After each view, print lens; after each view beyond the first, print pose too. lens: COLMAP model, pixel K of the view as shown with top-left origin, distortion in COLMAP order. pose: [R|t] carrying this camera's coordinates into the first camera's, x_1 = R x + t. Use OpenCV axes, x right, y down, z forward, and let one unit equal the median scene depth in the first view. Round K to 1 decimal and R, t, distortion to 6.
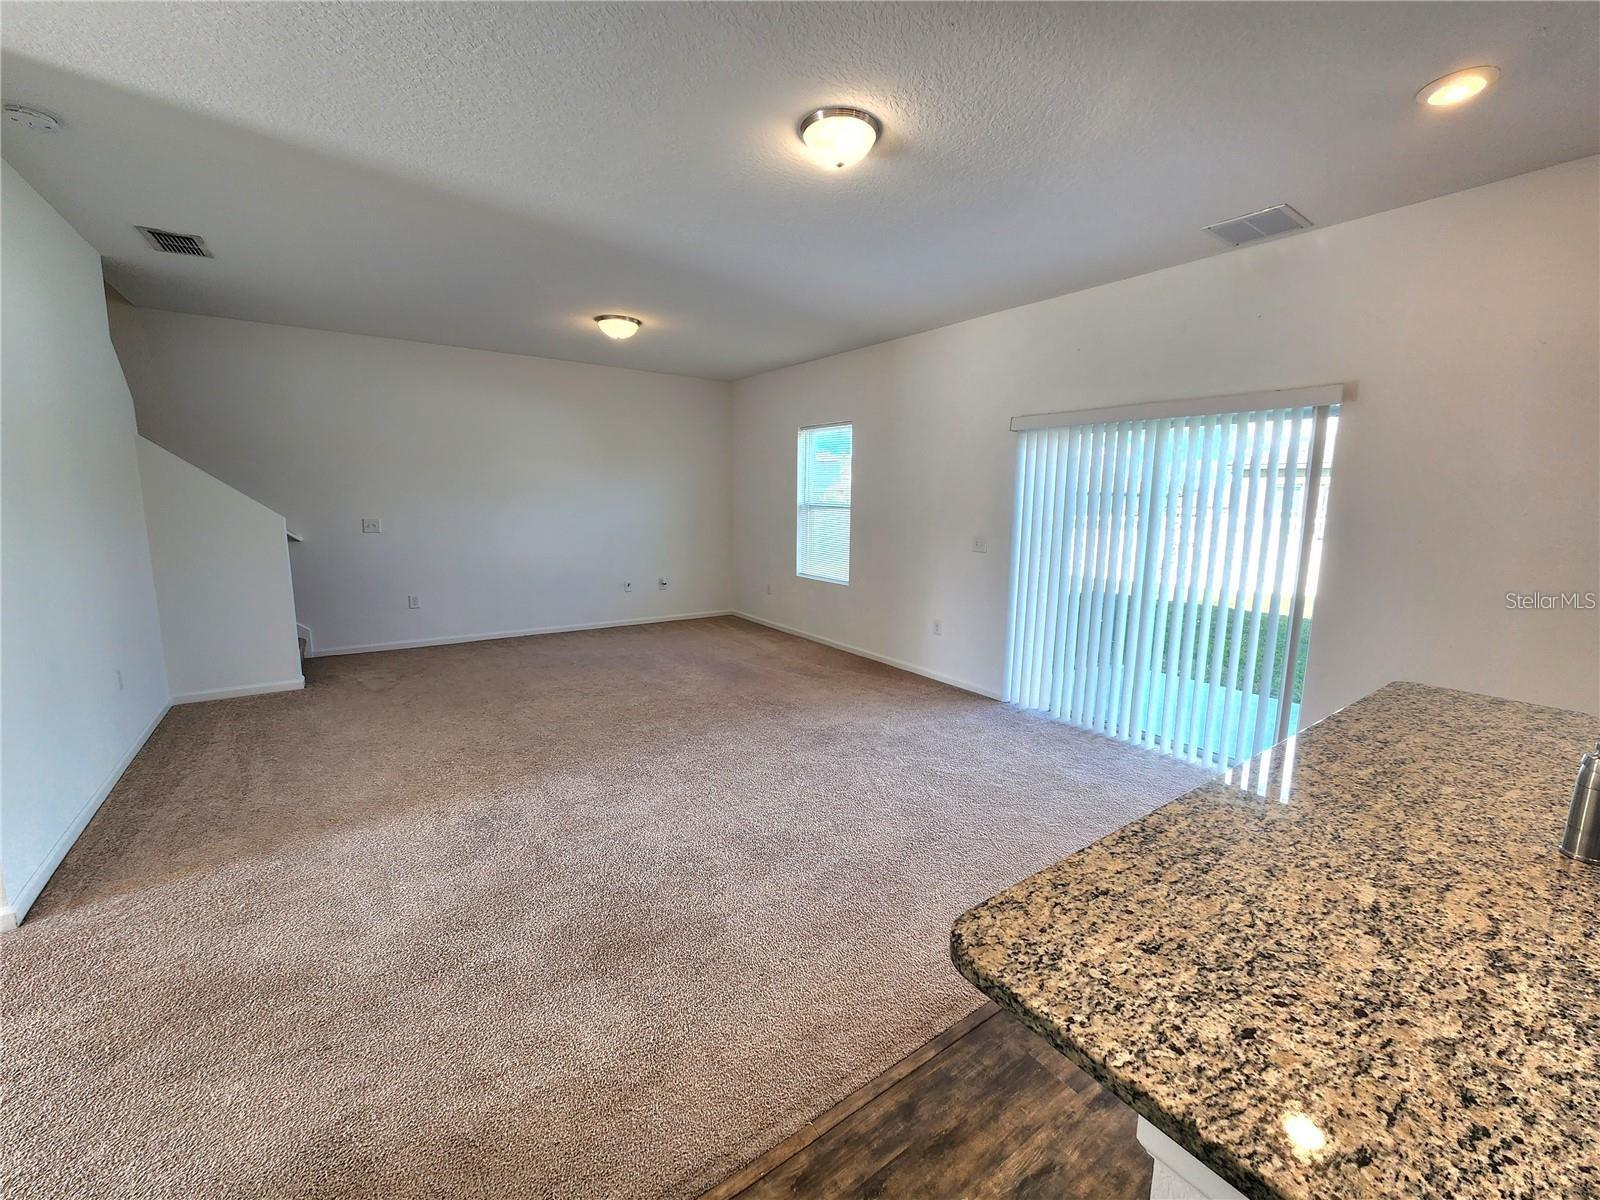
lens RADIAL K [[652.2, 0, 813.6], [0, 652.2, 592.9], [0, 0, 1]] dist [0.005634, -0.004024]
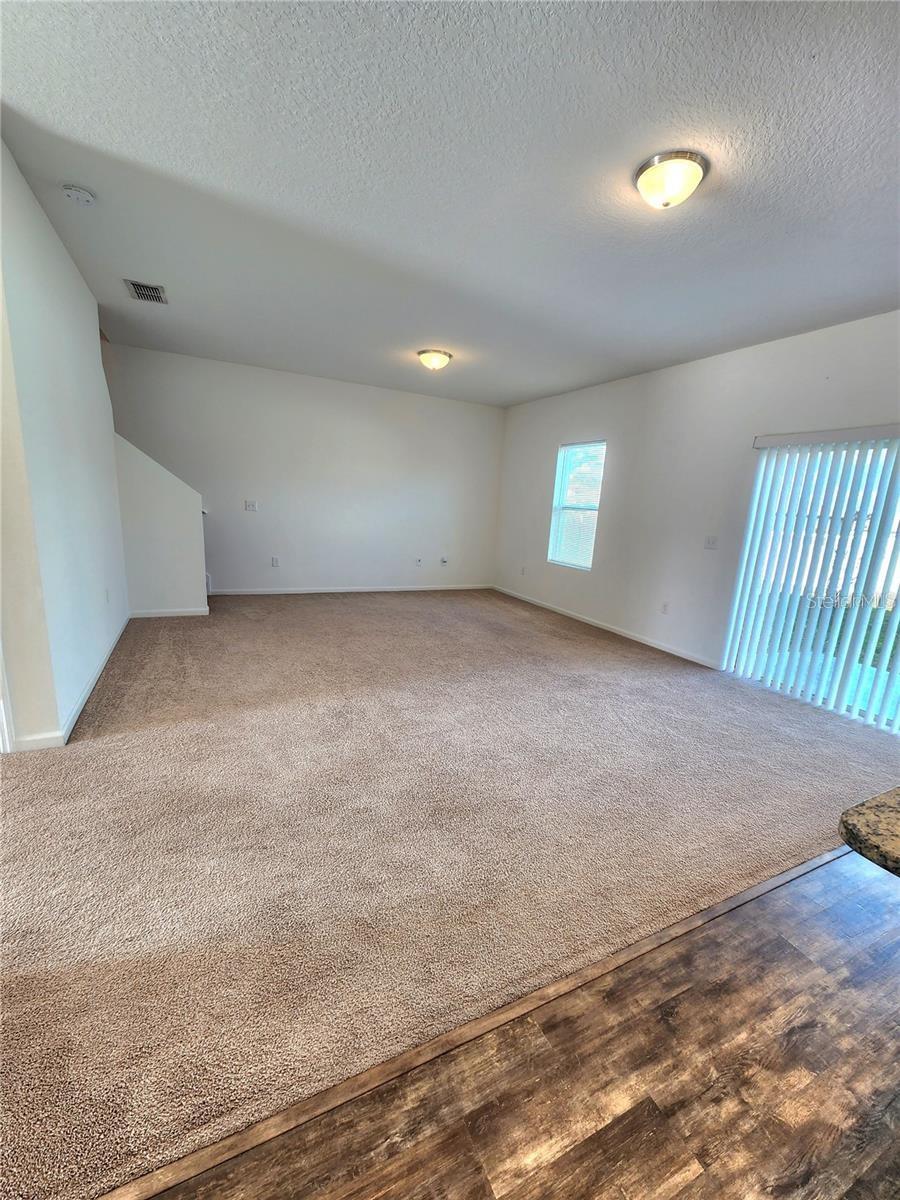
lens RADIAL K [[491.2, 0, 457.7], [0, 491.2, 612.7], [0, 0, 1]] dist [0.000792, 0.000300]
pose [[0.985830, 0.079875, -0.147509, -0.100046], [-0.069575, 0.994849, 0.073717, 0.031509], [0.152637, -0.062410, 0.986310, 0.006520]]
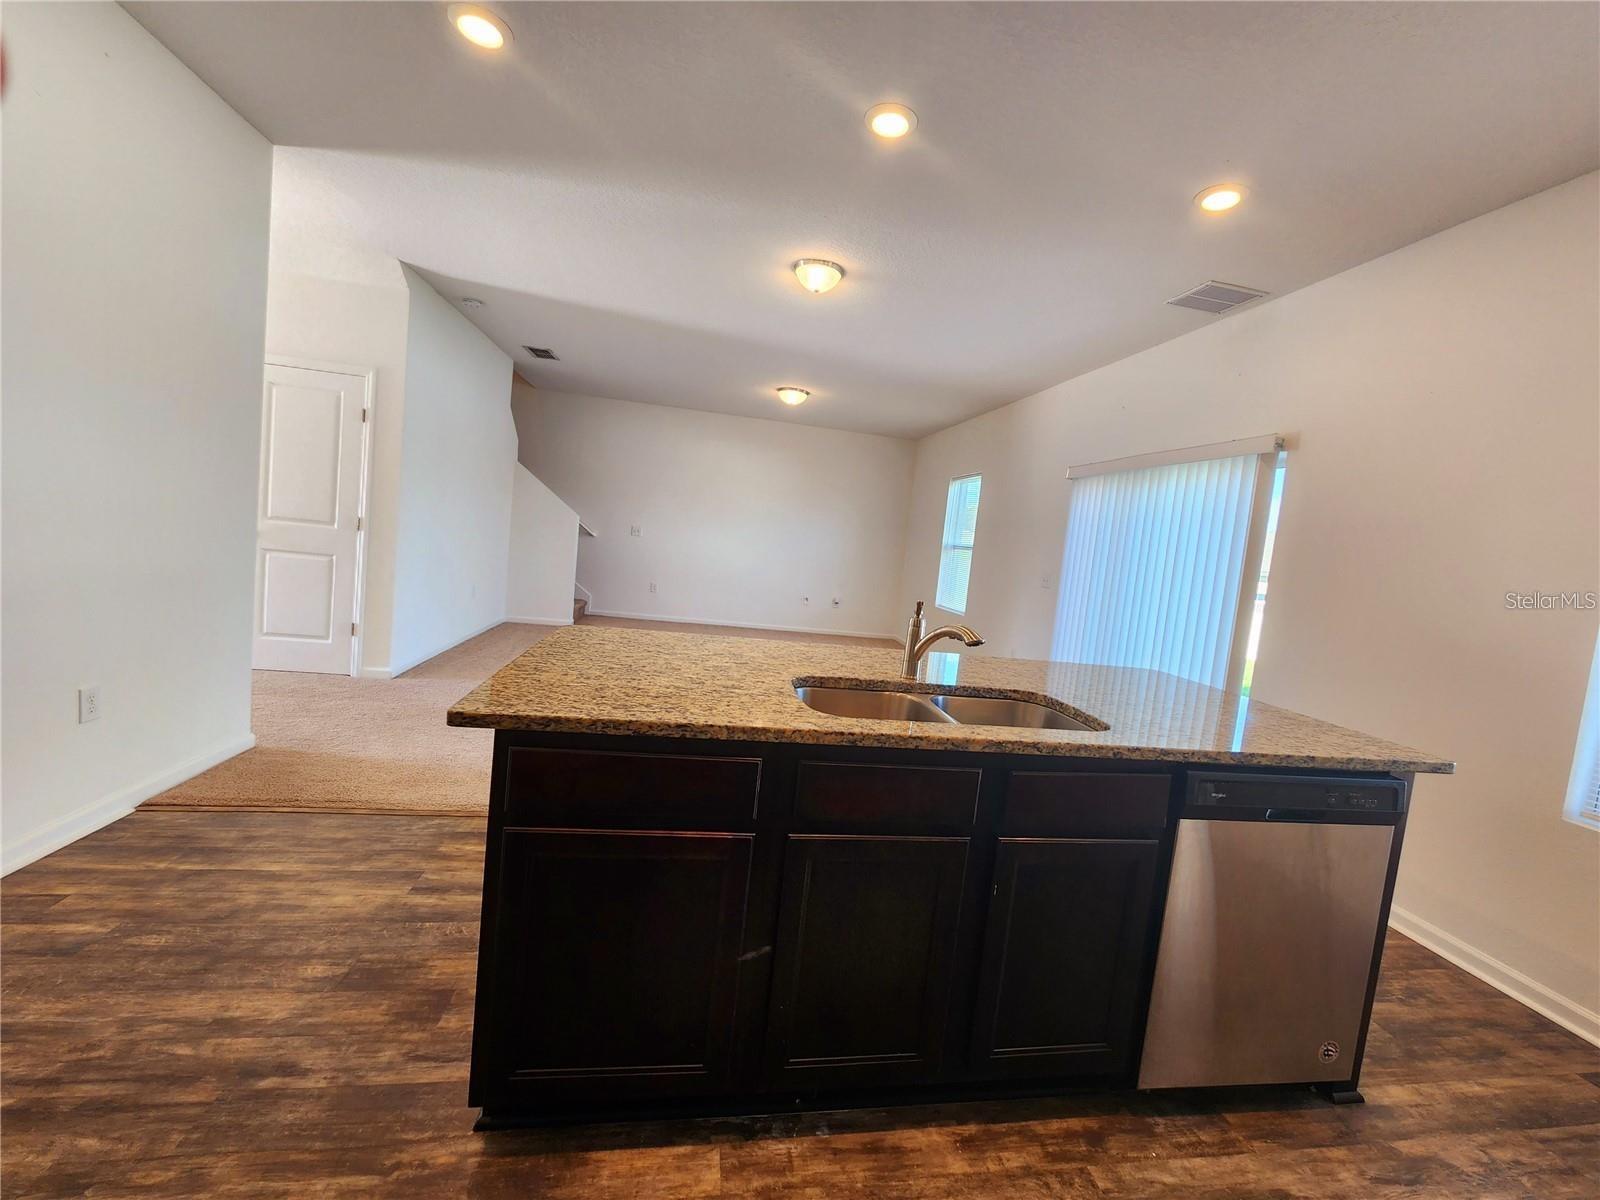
lens RADIAL K [[647.2, 0, 815.9], [0, 647.2, 595.5], [0, 0, 1]] dist [0.000498, -0.000091]
pose [[0.898075, 0.116139, -0.424233, 0.534156], [-0.154458, 0.986357, -0.056951, 0.101980], [0.411831, 0.116672, 0.903760, -0.214725]]
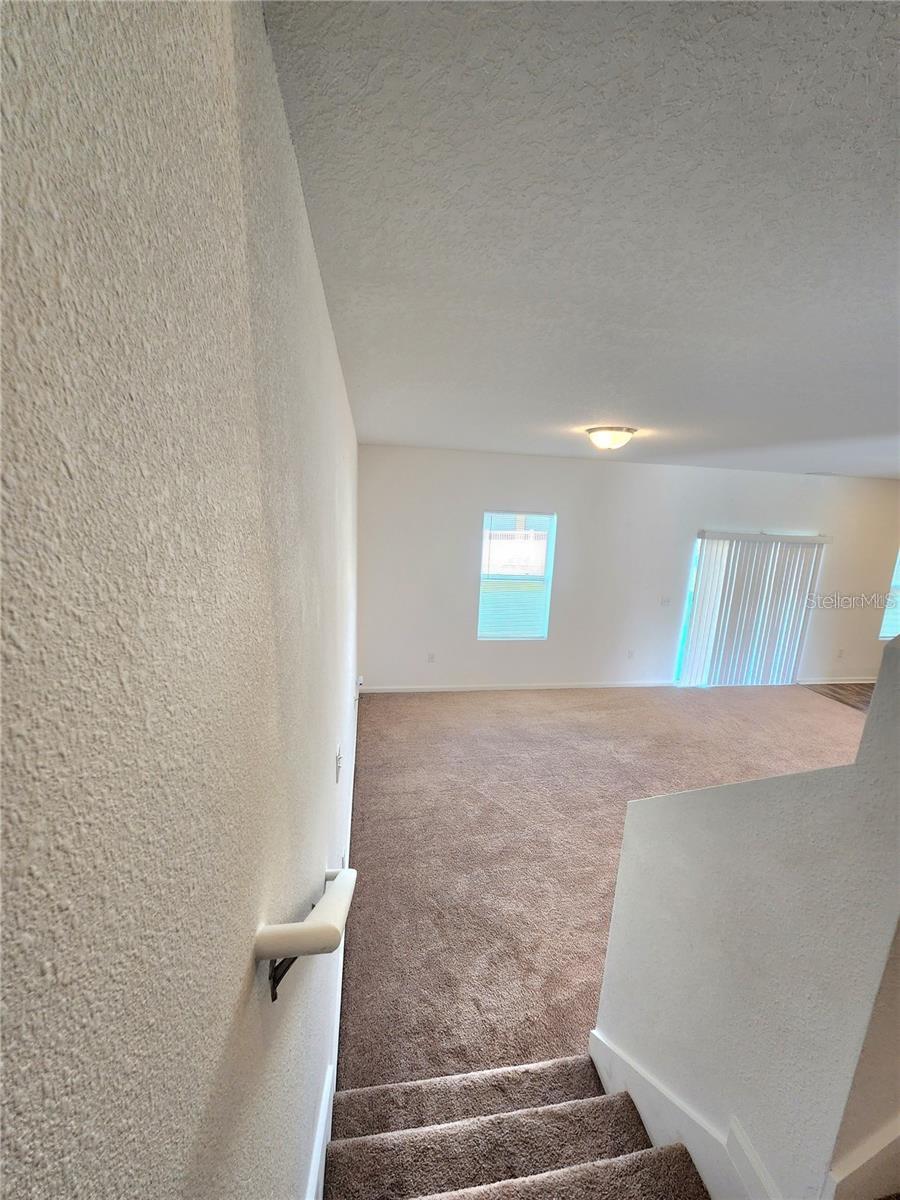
lens RADIAL K [[489.6, 0, 456.0], [0, 489.6, 609.2], [0, 0, 1]] dist [-0.001142, -0.000378]
pose [[0.444227, -0.184284, 0.876756, -1.574900], [0.095879, 0.982775, 0.157989, -0.438819], [-0.890769, 0.013879, 0.454244, 1.293939]]
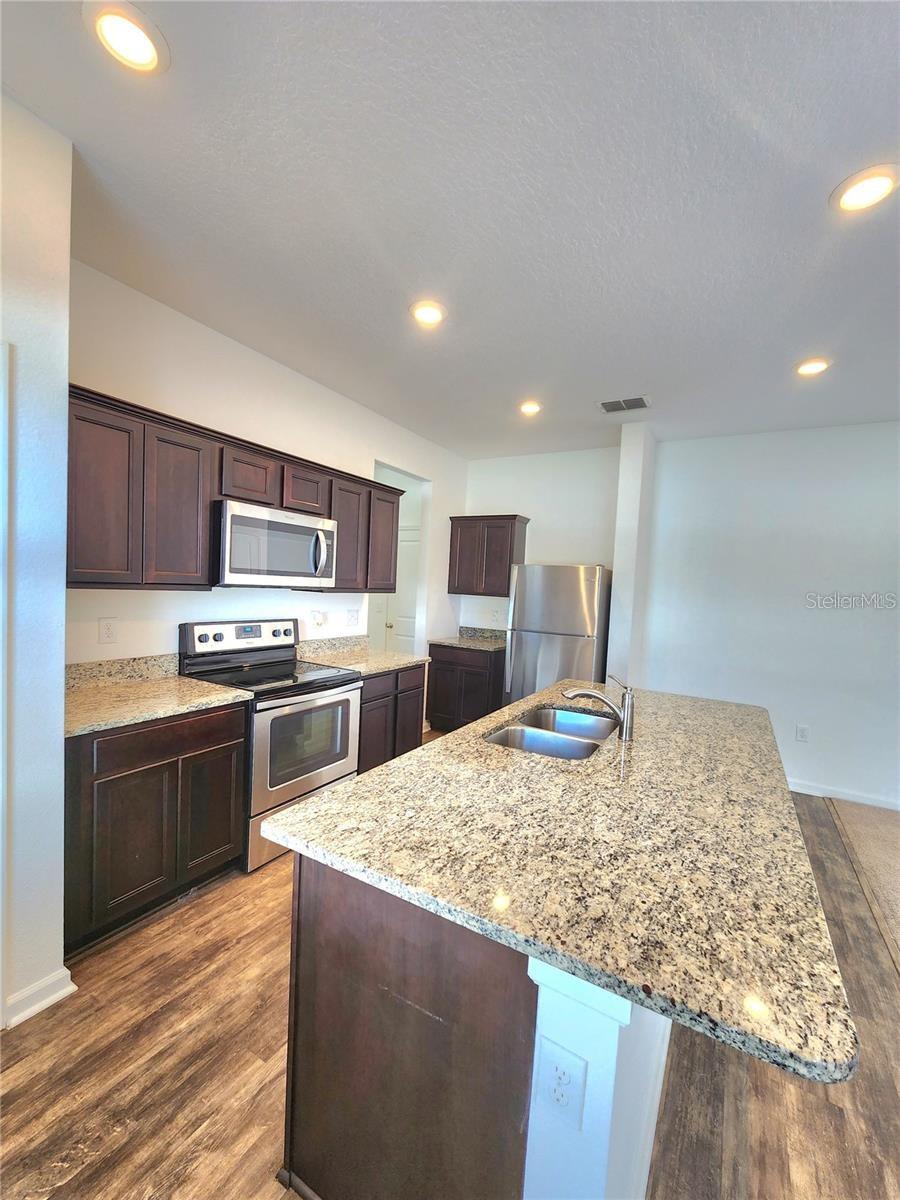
lens RADIAL K [[489.6, 0, 456.0], [0, 489.6, 609.2], [0, 0, 1]] dist [-0.001142, -0.000378]
pose [[-0.913125, -0.042573, -0.405450, 0.781851], [-0.125639, 0.975513, 0.180523, -0.085758], [0.387837, 0.215781, -0.896115, 0.707059]]
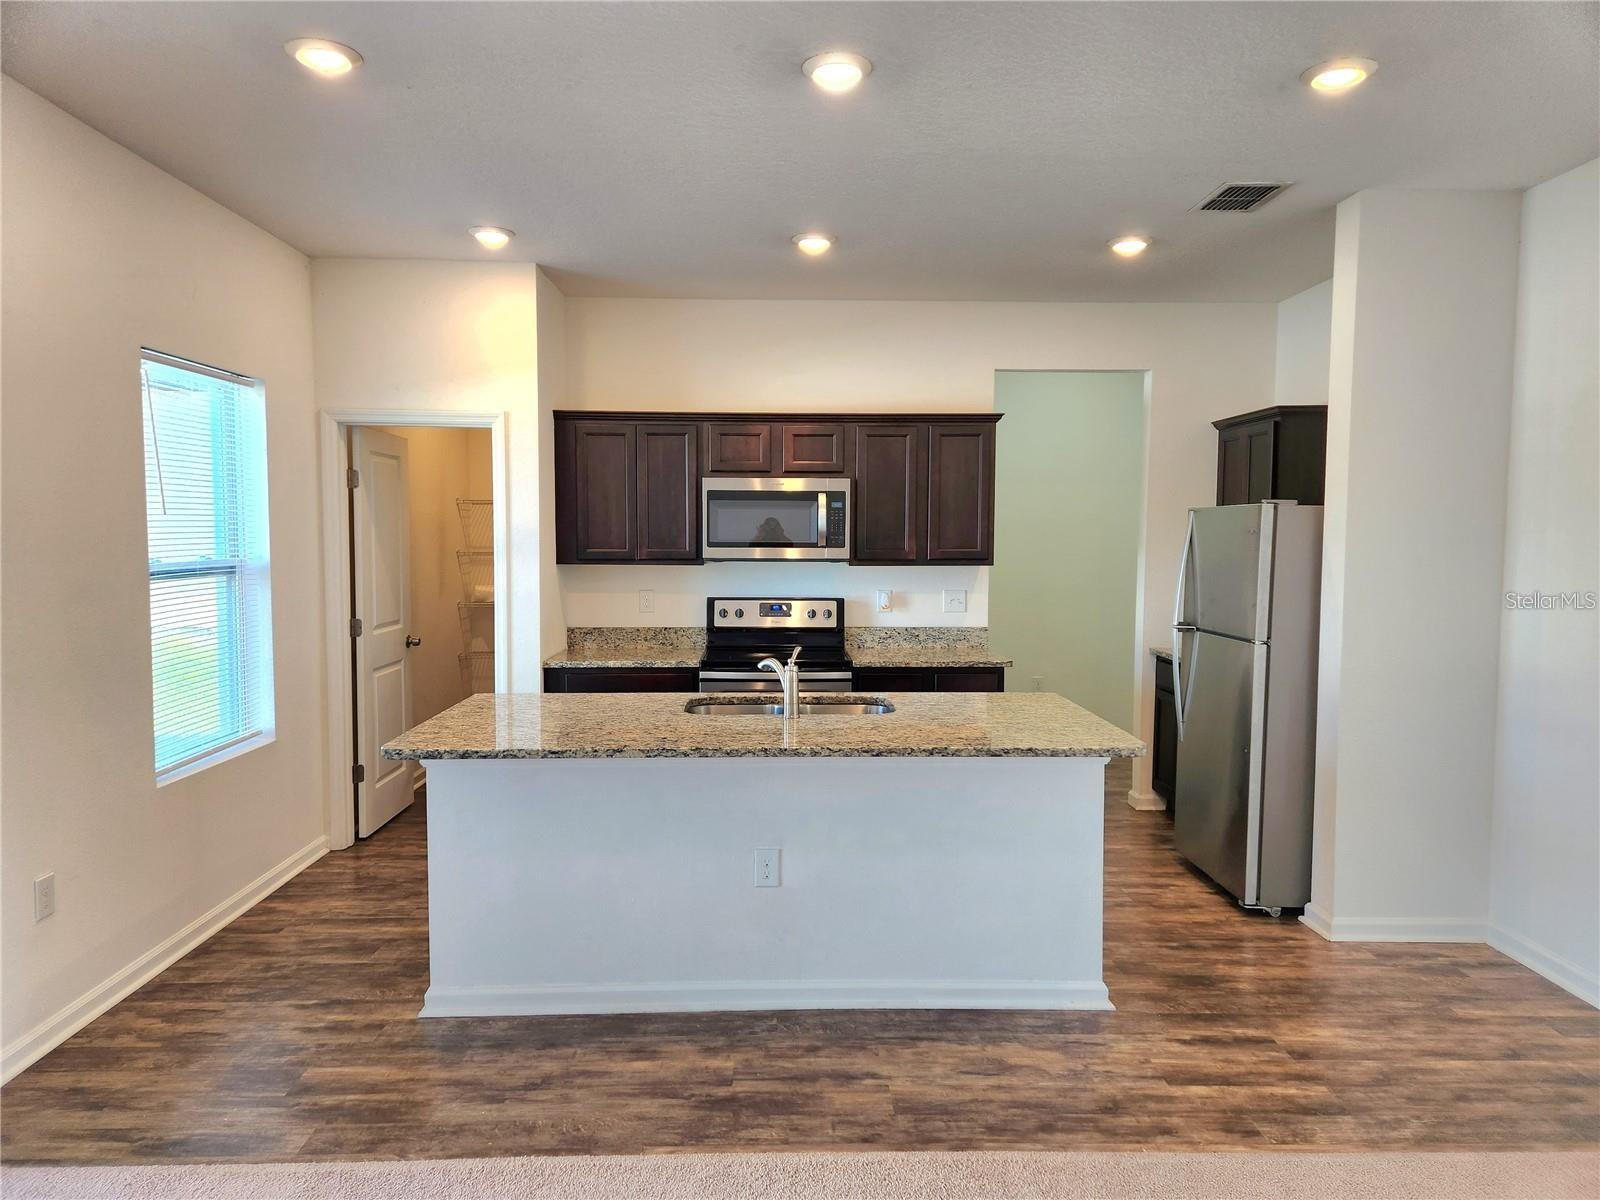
lens RADIAL K [[1069.2, 0, 800.3], [0, 1069.2, 596.5], [0, 0, 1]] dist [0.045894, -0.001320]
pose [[-0.824921, -0.054814, 0.562584, -0.218330], [0.067053, 0.978770, 0.193685, -0.195215], [-0.561257, 0.197497, -0.803732, 1.149657]]
